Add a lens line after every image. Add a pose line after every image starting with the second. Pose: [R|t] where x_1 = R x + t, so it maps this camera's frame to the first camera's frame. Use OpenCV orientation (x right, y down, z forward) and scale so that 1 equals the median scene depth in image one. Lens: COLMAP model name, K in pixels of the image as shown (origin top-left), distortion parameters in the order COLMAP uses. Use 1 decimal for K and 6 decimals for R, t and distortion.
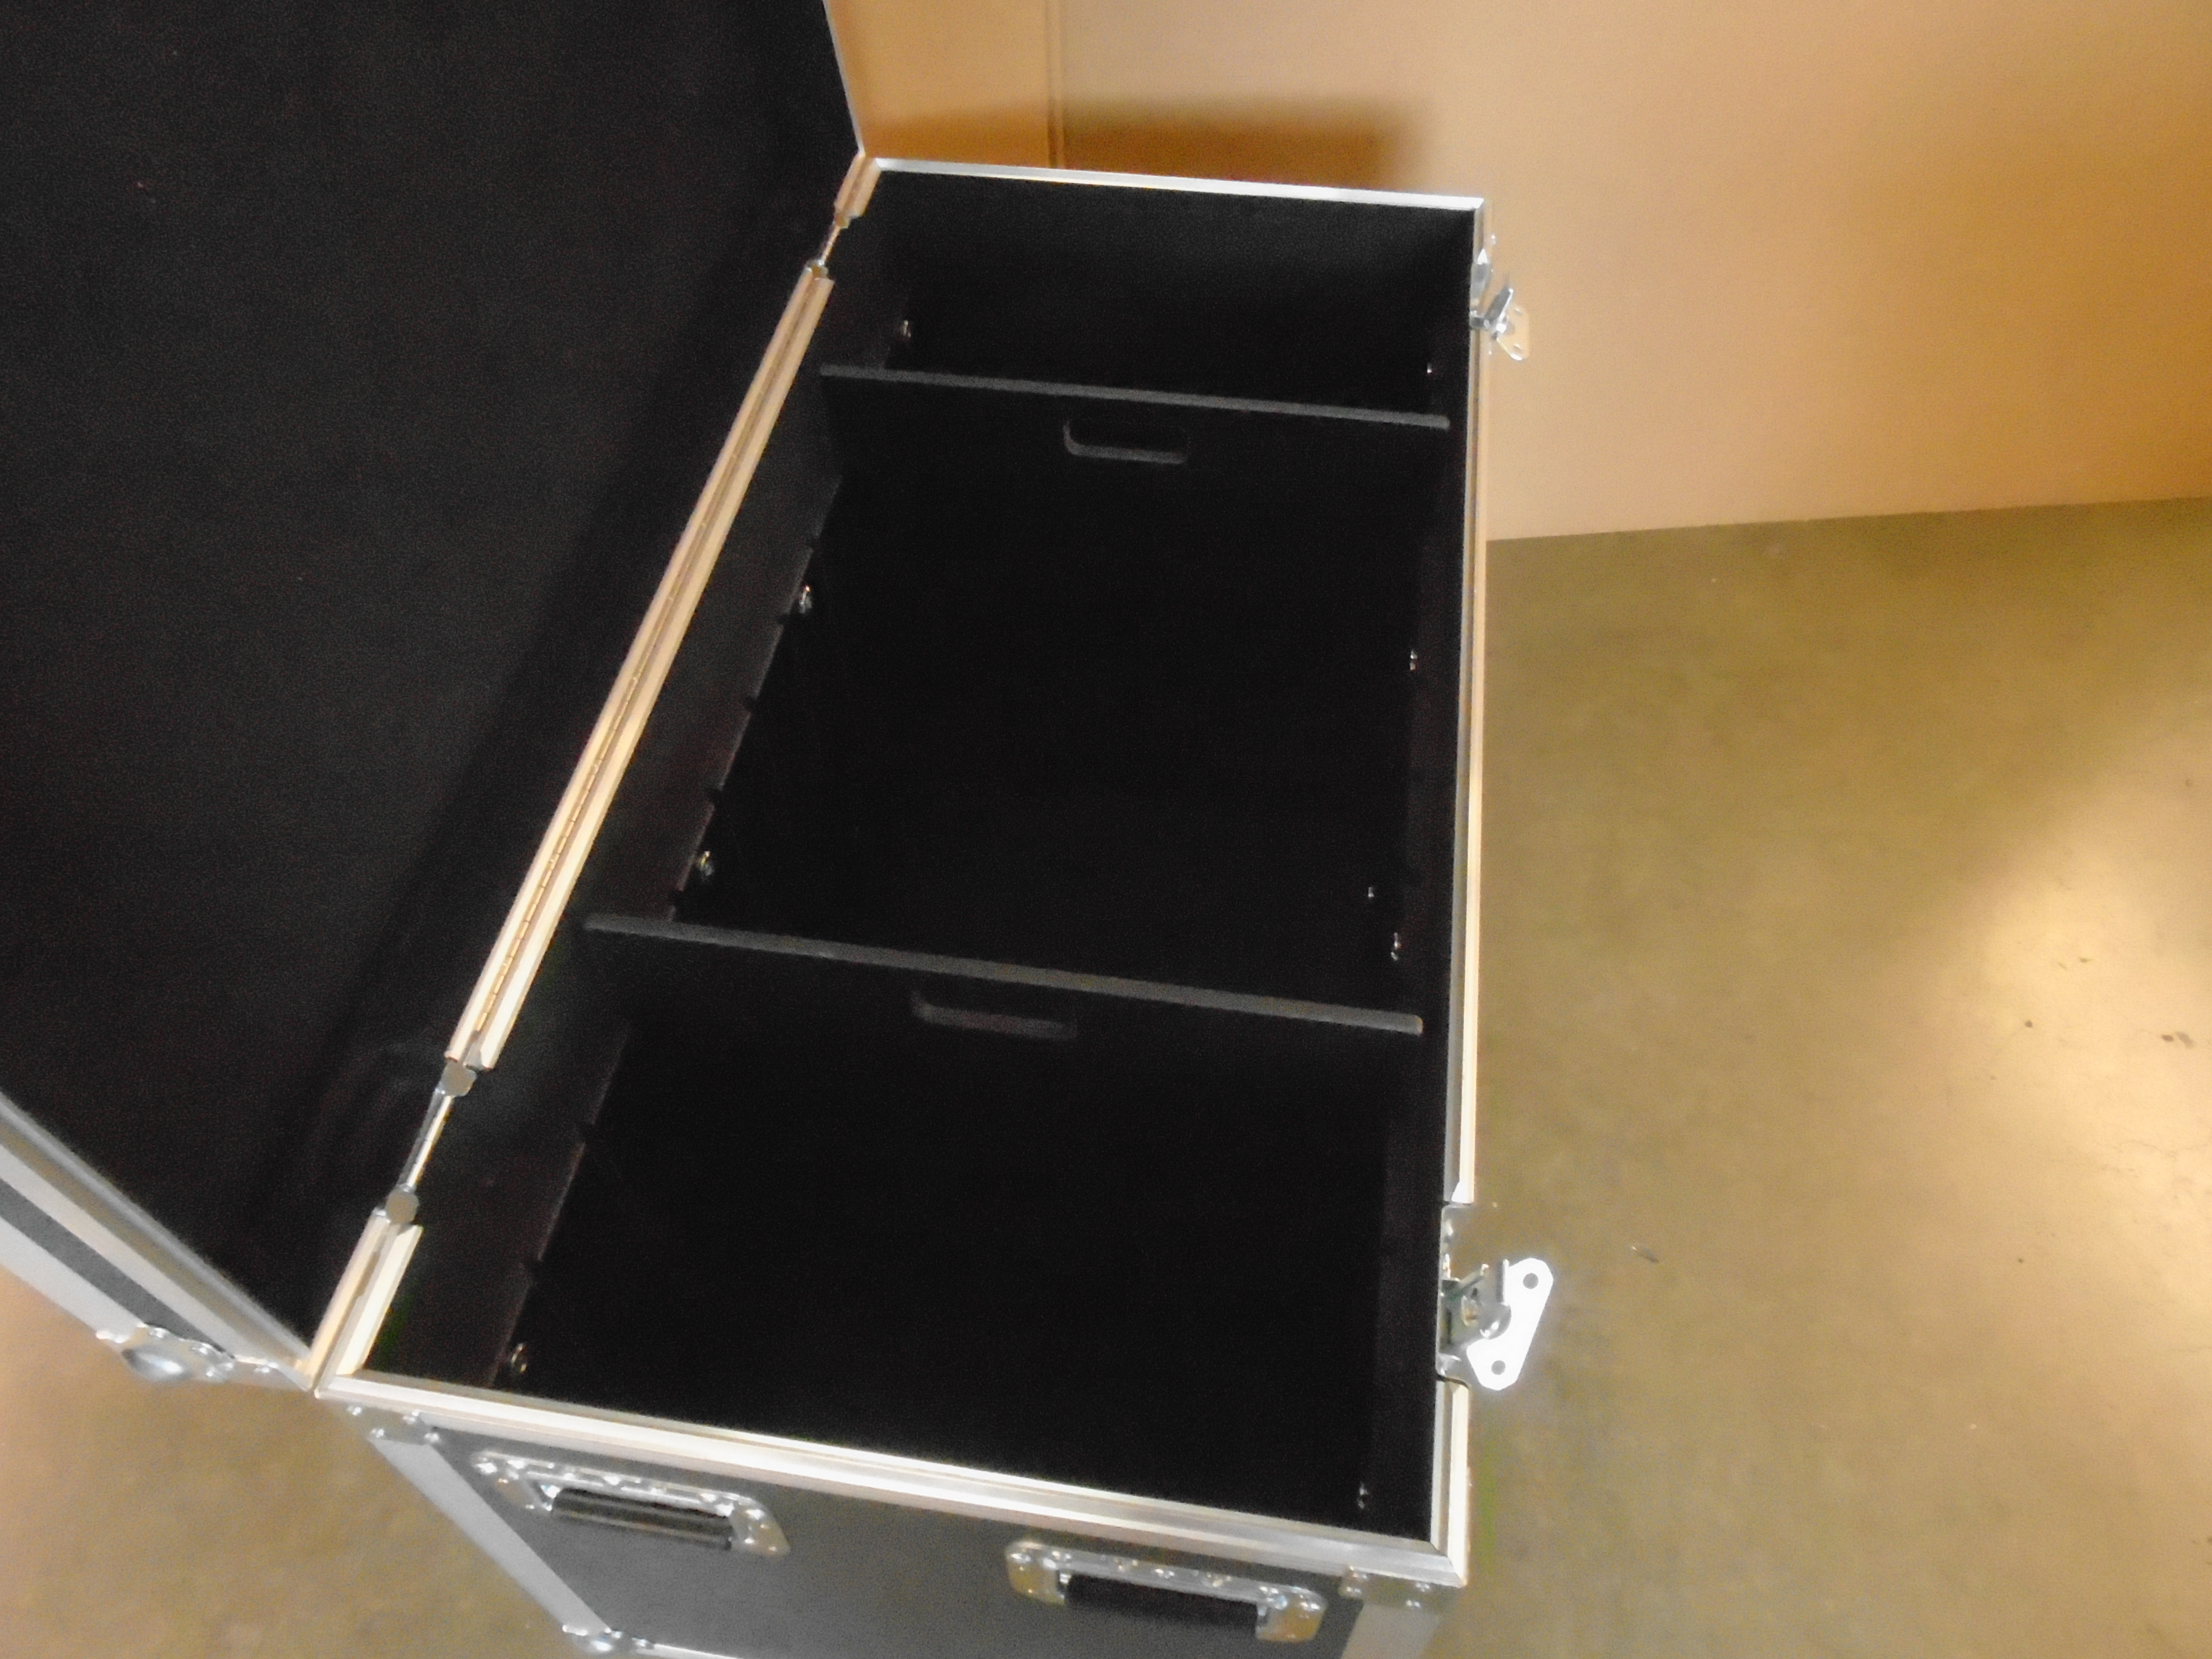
lens RADIAL K [[1665.8, 0, 1100.7], [0, 1665.8, 824.4], [0, 0, 1]] dist [0.005347, -0.007637]
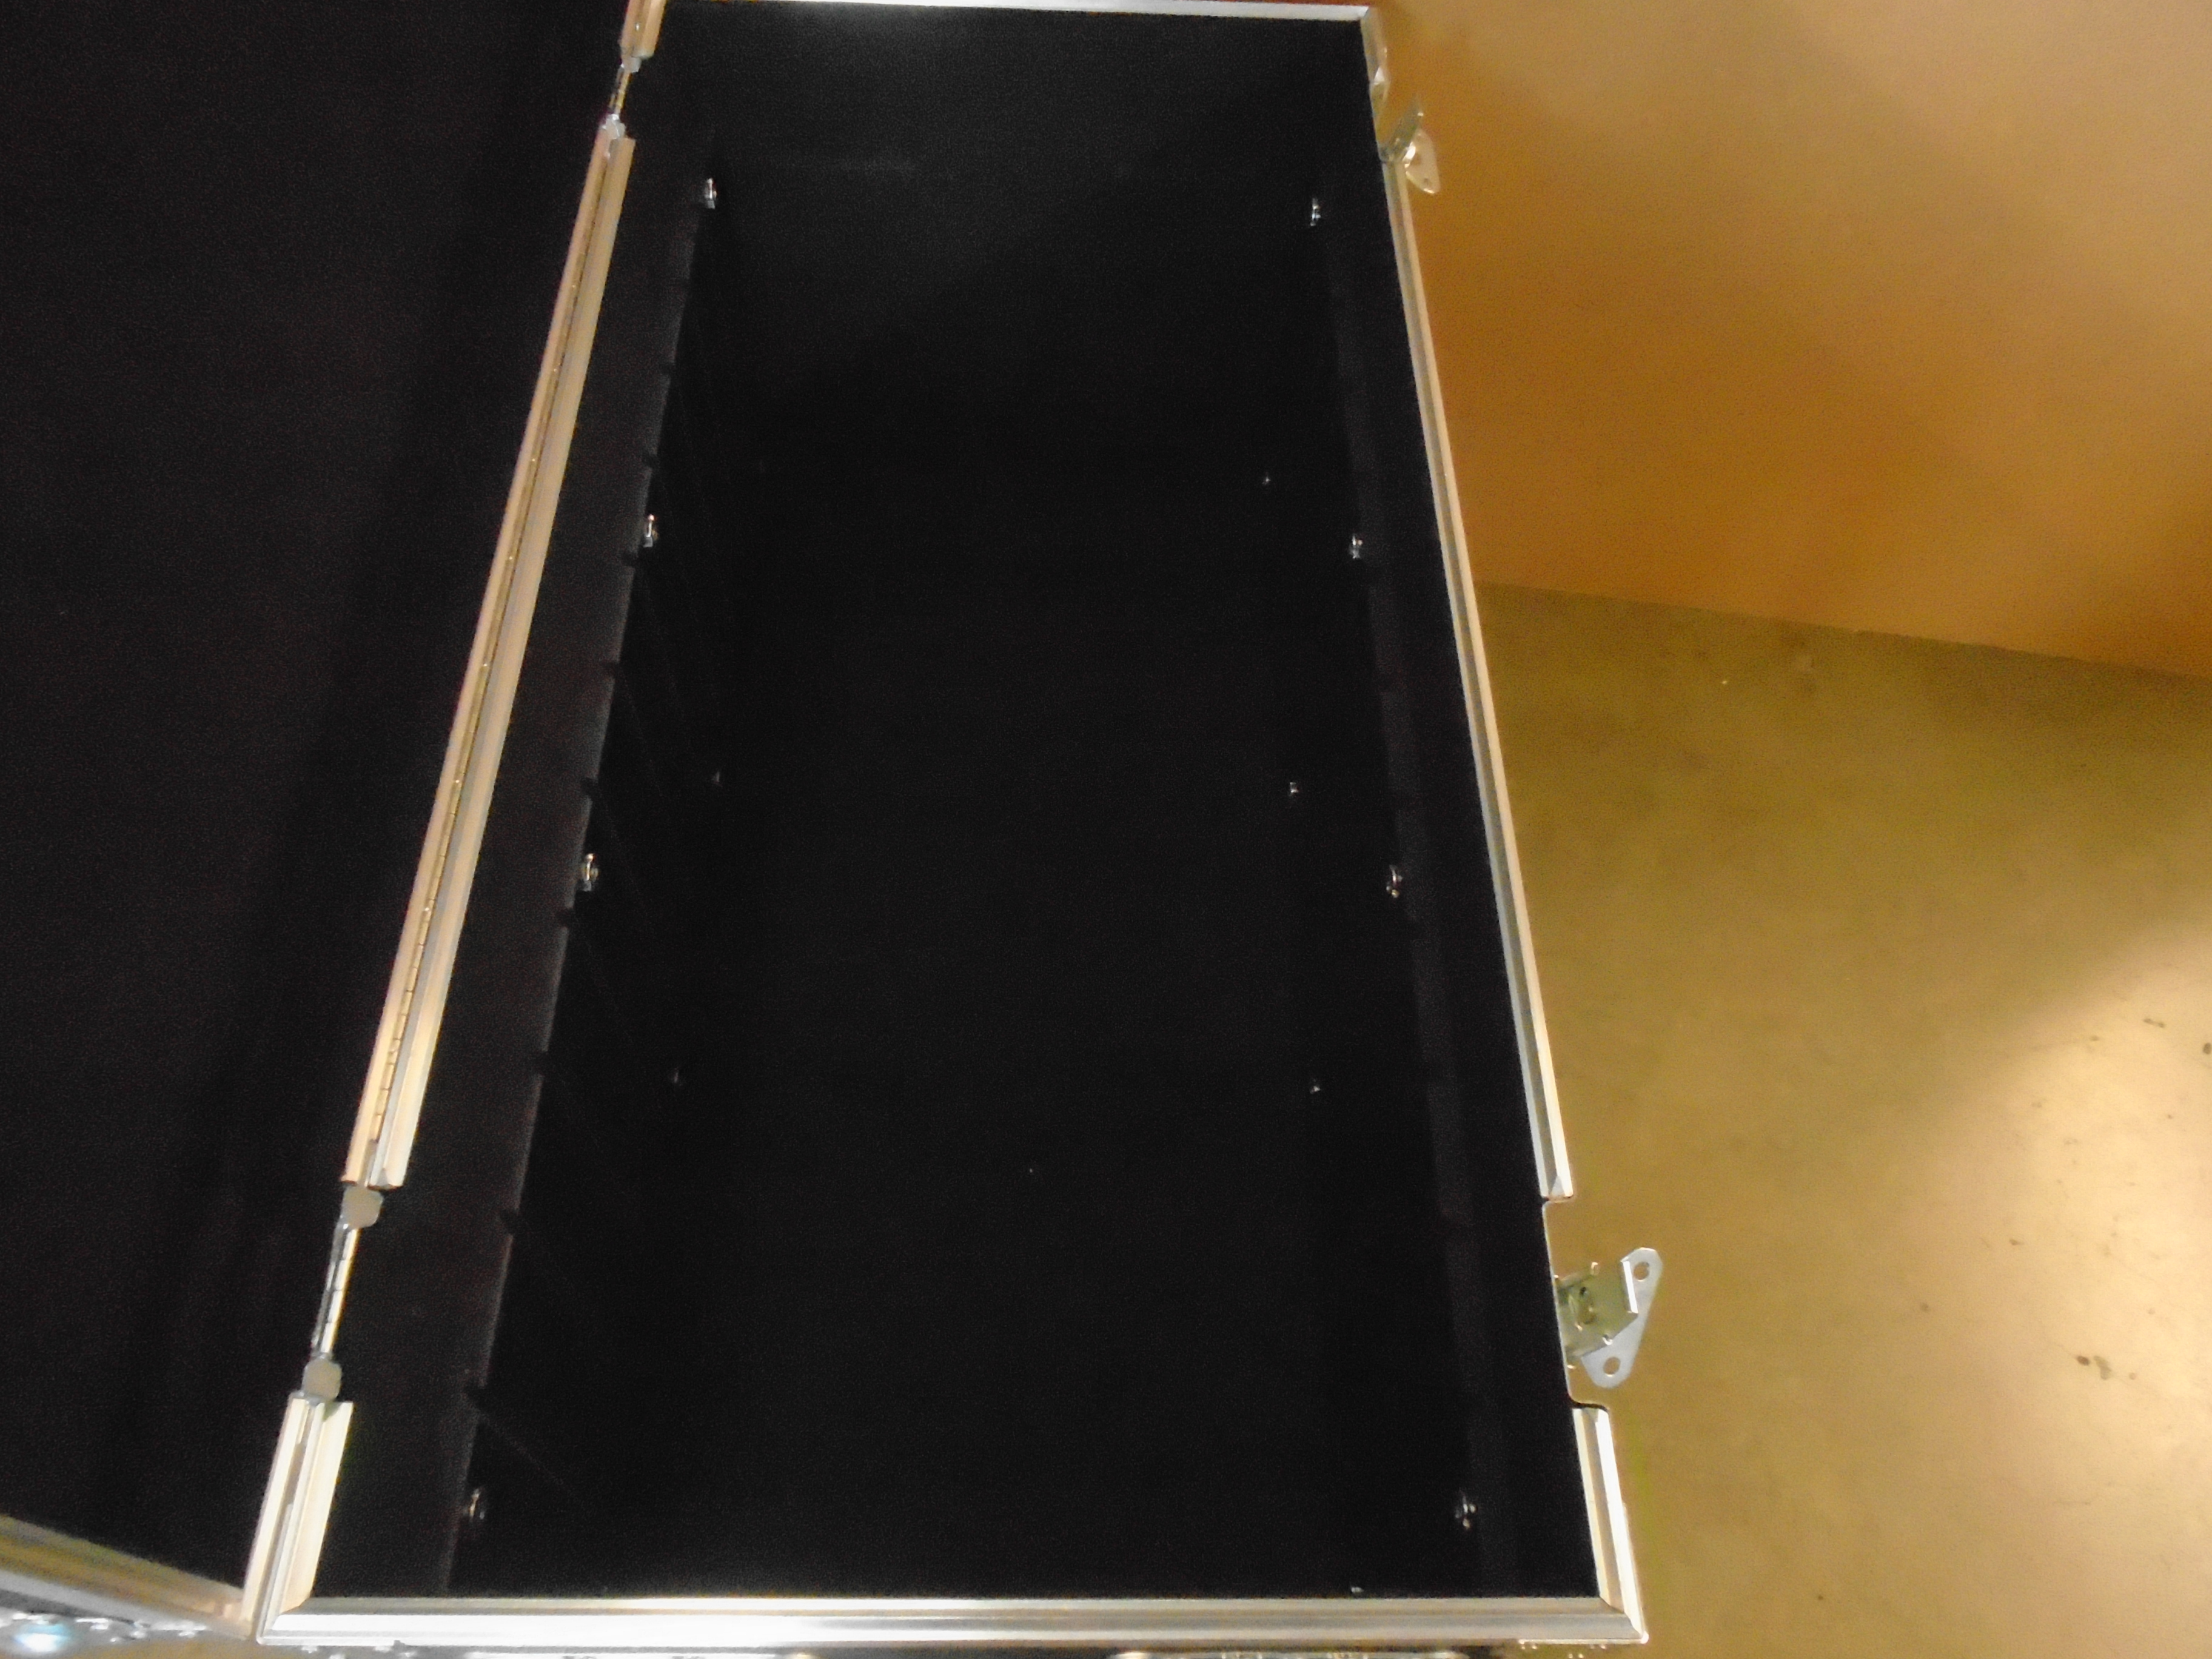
lens RADIAL K [[1665.8, 0, 1100.7], [0, 1665.8, 824.4], [0, 0, 1]] dist [0.005347, -0.007637]
pose [[0.985084, -0.105854, 0.135664, -0.123140], [0.090996, 0.989599, 0.111412, -0.089654], [-0.146047, -0.097405, 0.984471, 0.168606]]
